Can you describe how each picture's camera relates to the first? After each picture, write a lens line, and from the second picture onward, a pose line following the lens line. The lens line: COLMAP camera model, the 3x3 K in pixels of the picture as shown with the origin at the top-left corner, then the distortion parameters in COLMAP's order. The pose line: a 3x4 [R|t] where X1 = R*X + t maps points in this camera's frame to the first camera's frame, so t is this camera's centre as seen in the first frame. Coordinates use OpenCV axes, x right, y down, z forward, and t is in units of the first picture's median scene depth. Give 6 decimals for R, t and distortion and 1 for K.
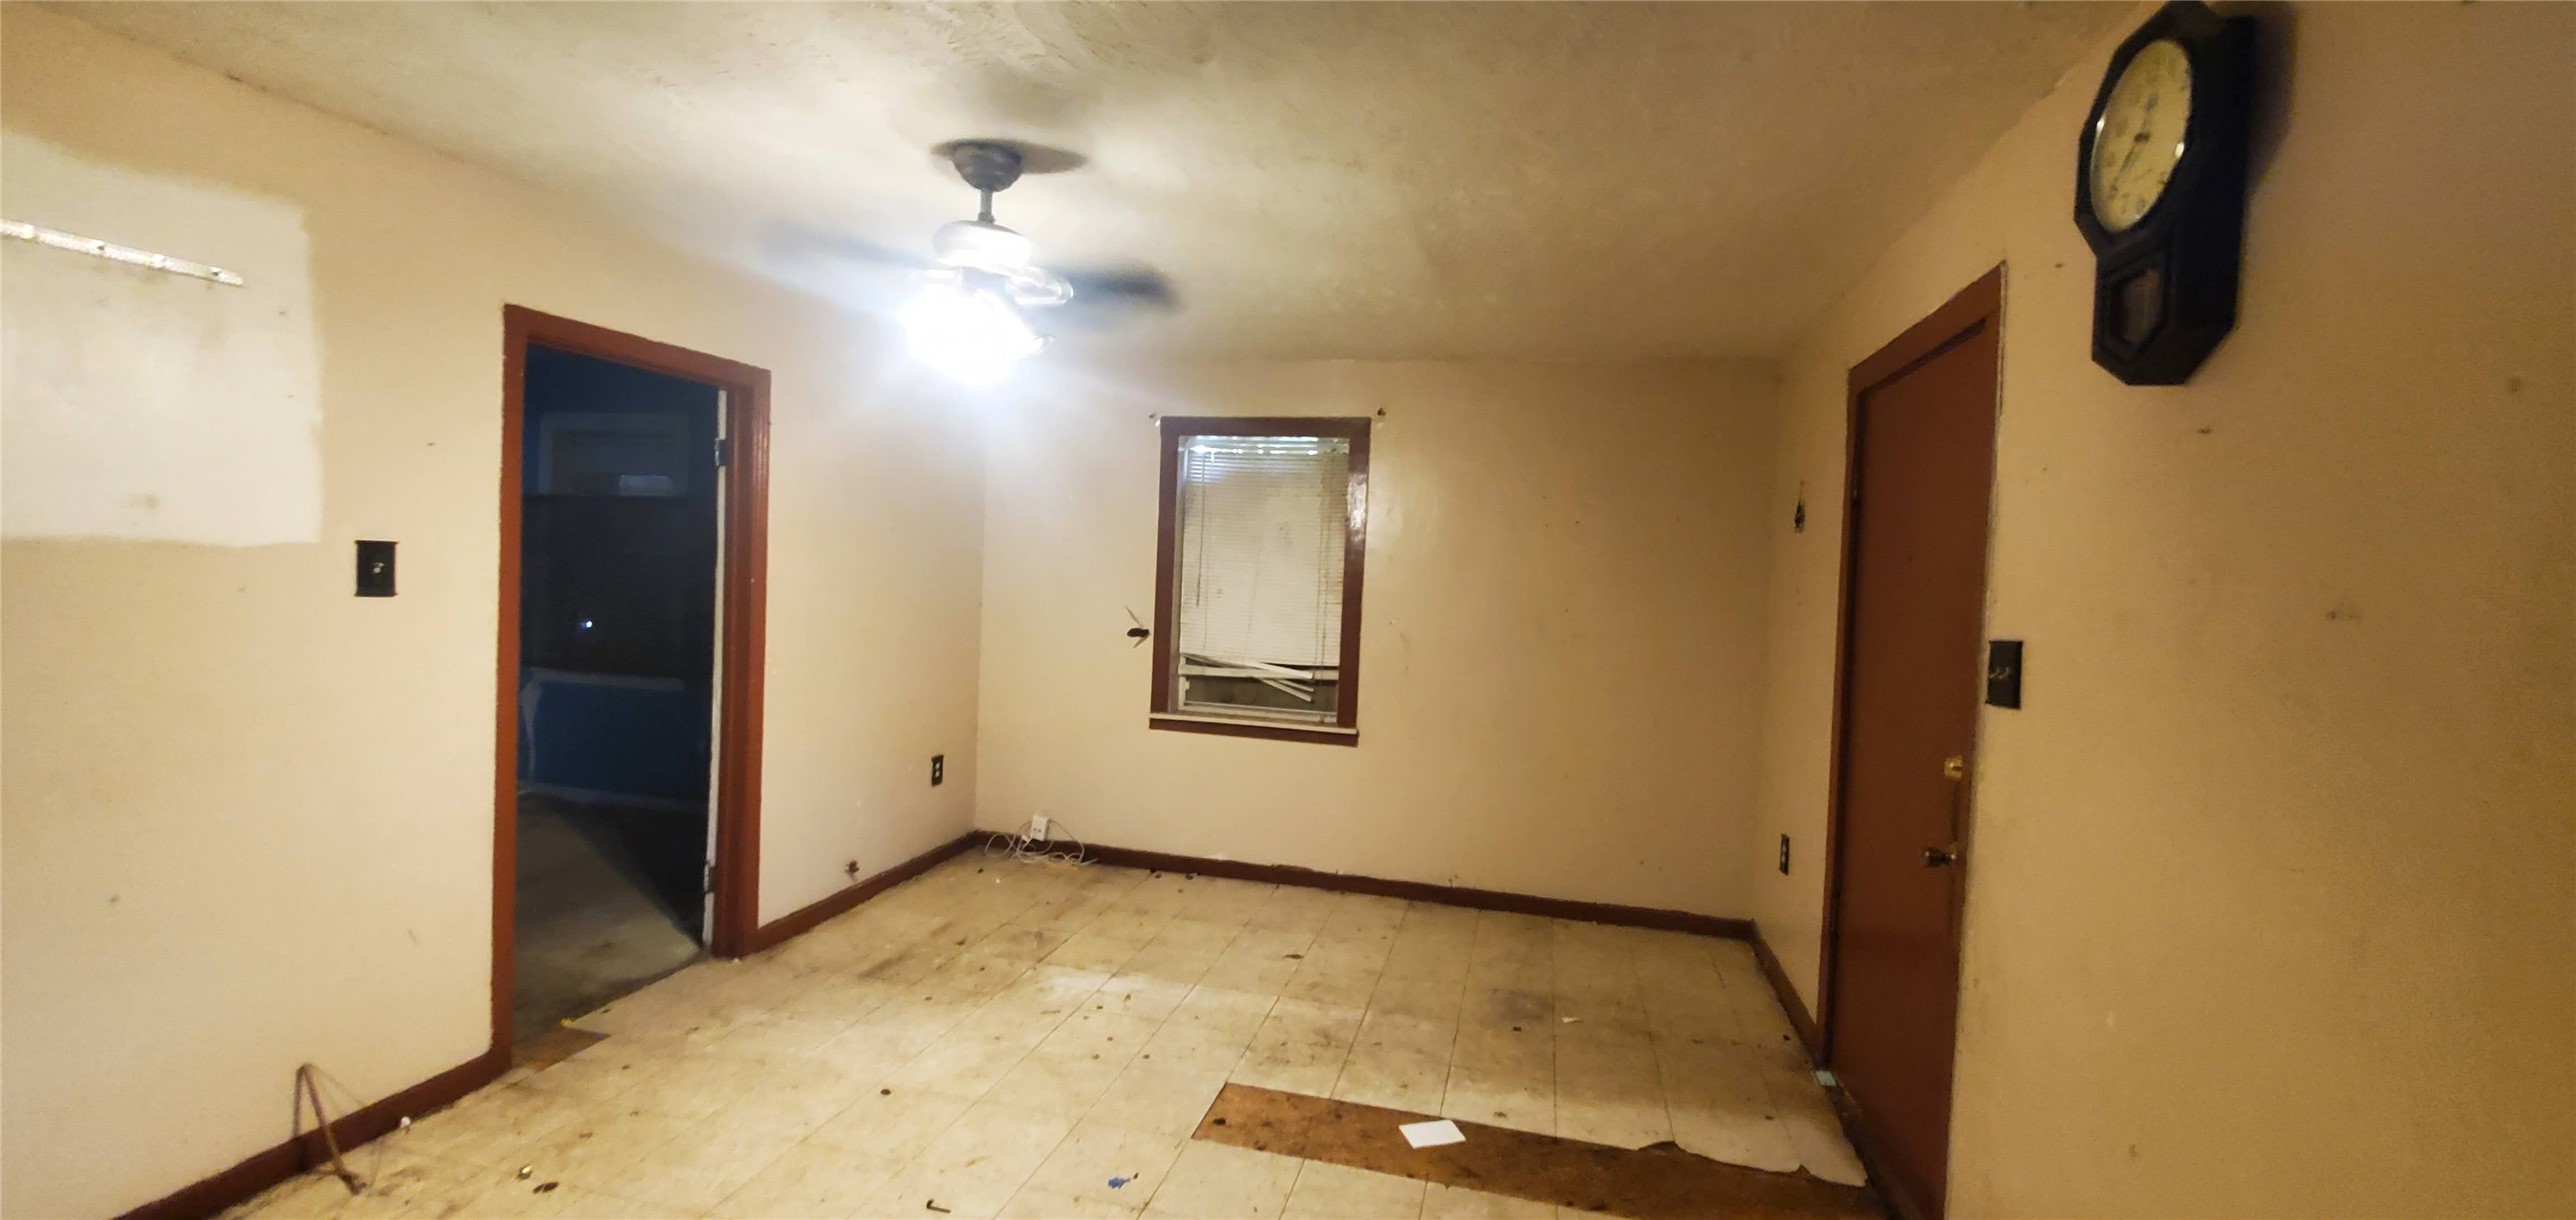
lens RADIAL K [[1042.1, 0, 1288.0], [0, 1042.1, 610.0], [0, 0, 1]] dist [-0.000176, 0.000048]
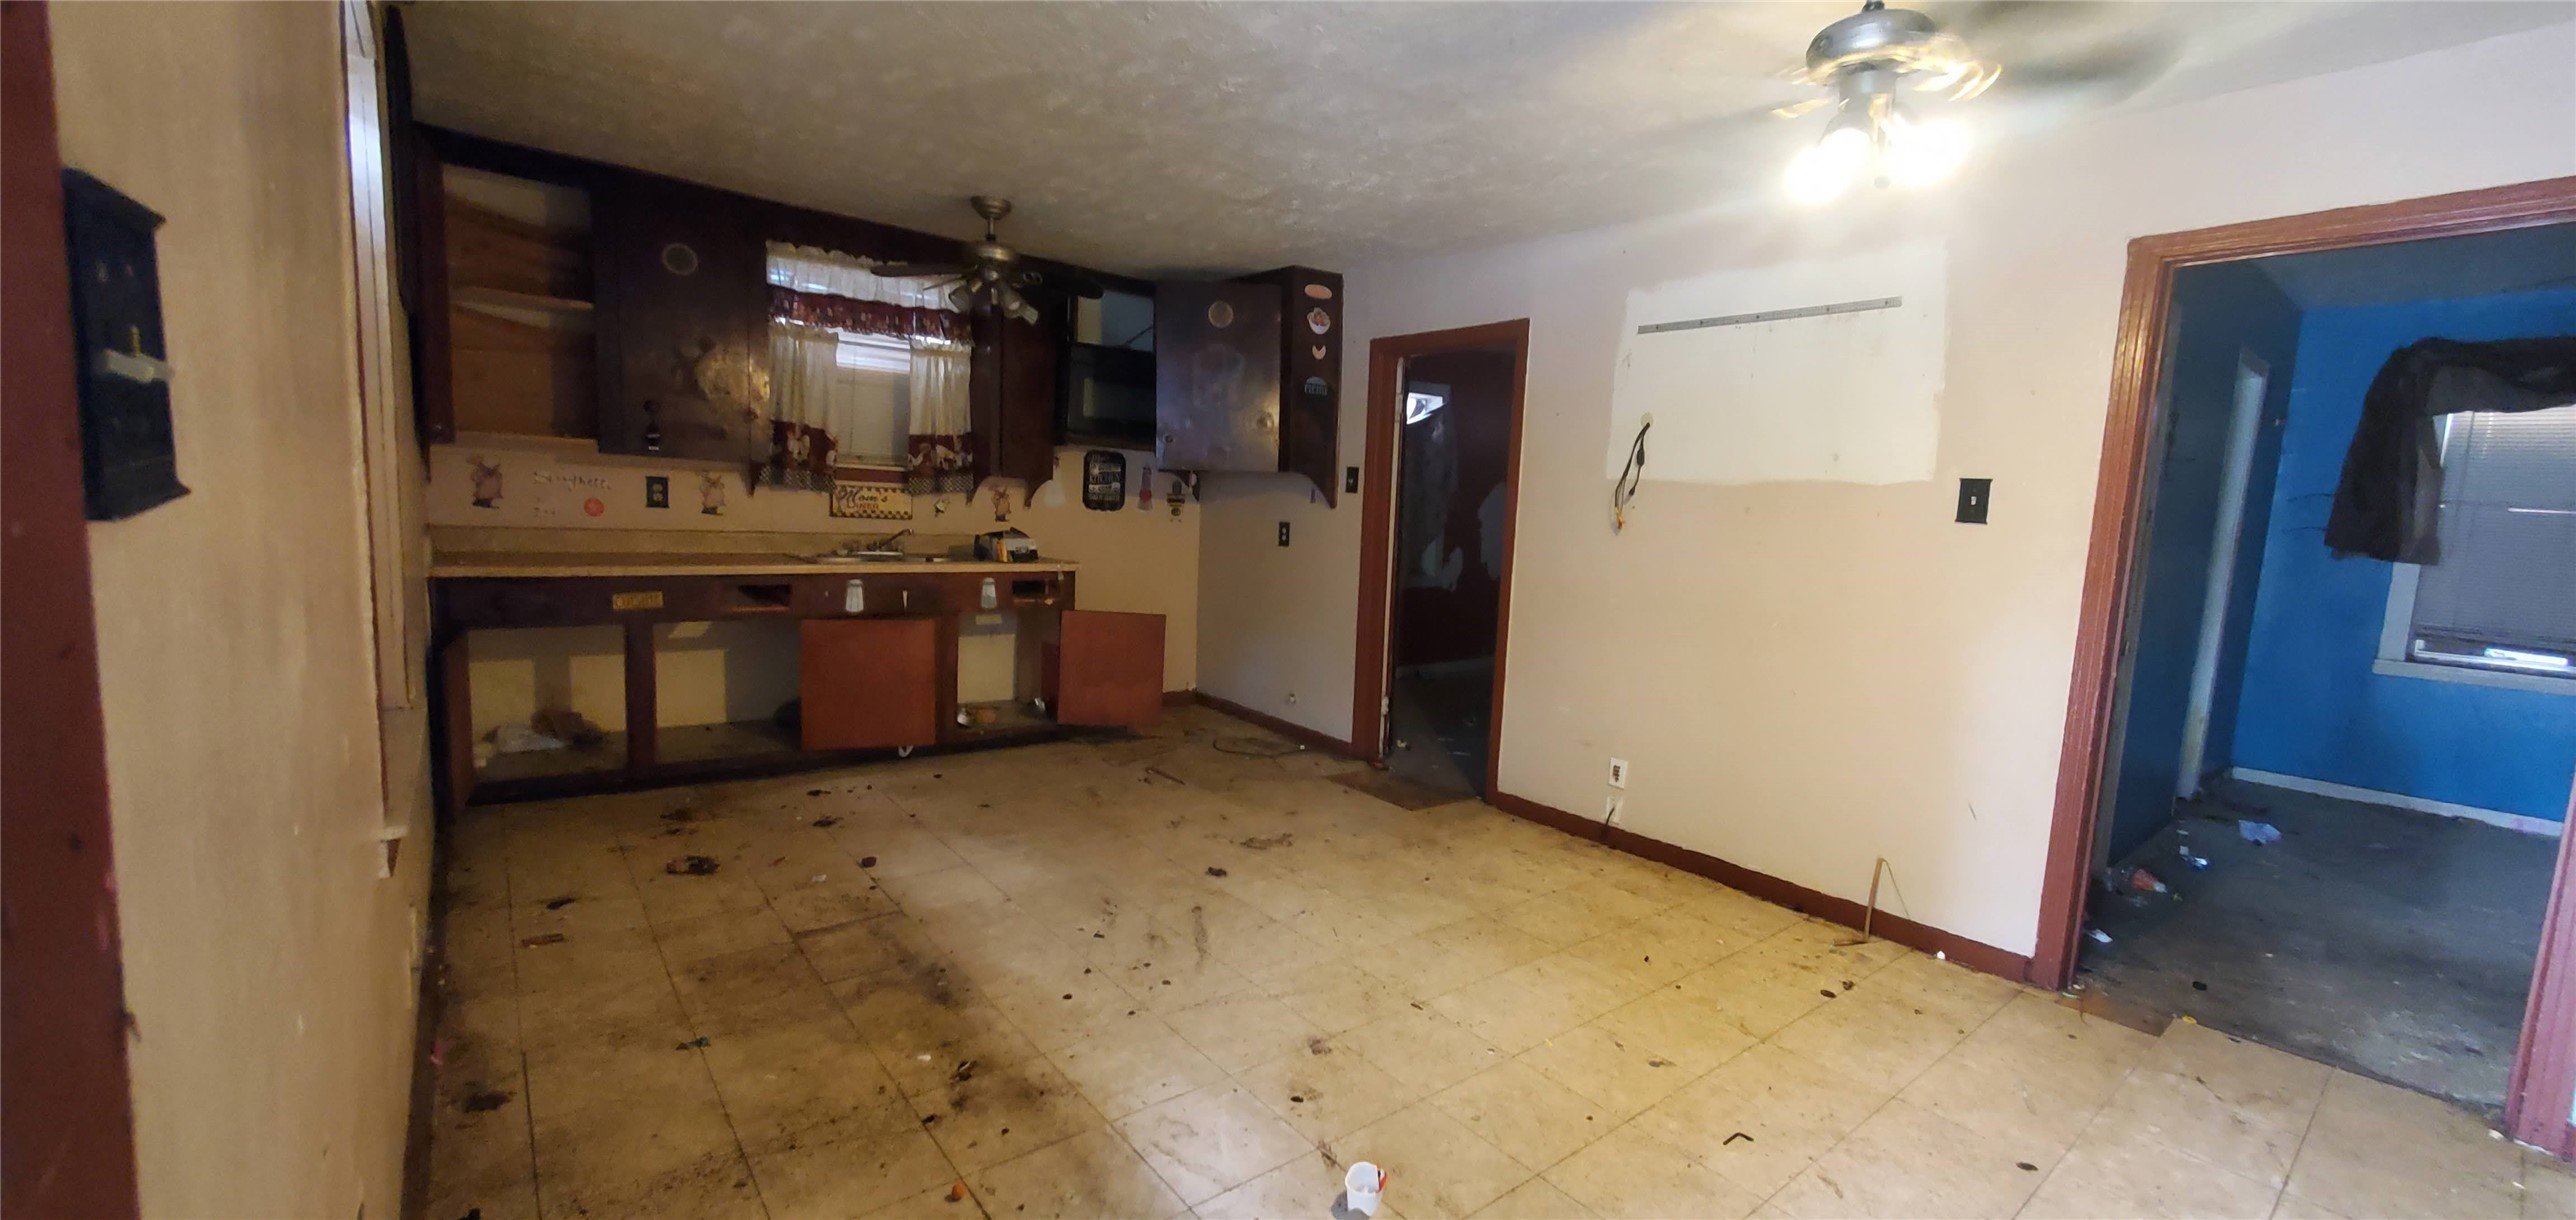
lens RADIAL K [[1042.1, 0, 1288.0], [0, 1042.1, 610.0], [0, 0, 1]] dist [-0.000176, 0.000048]
pose [[-0.612444, 0.007351, -0.790480, 0.601355], [-0.106733, 0.990031, 0.091901, 0.061589], [0.783276, 0.140654, -0.605554, 1.117448]]
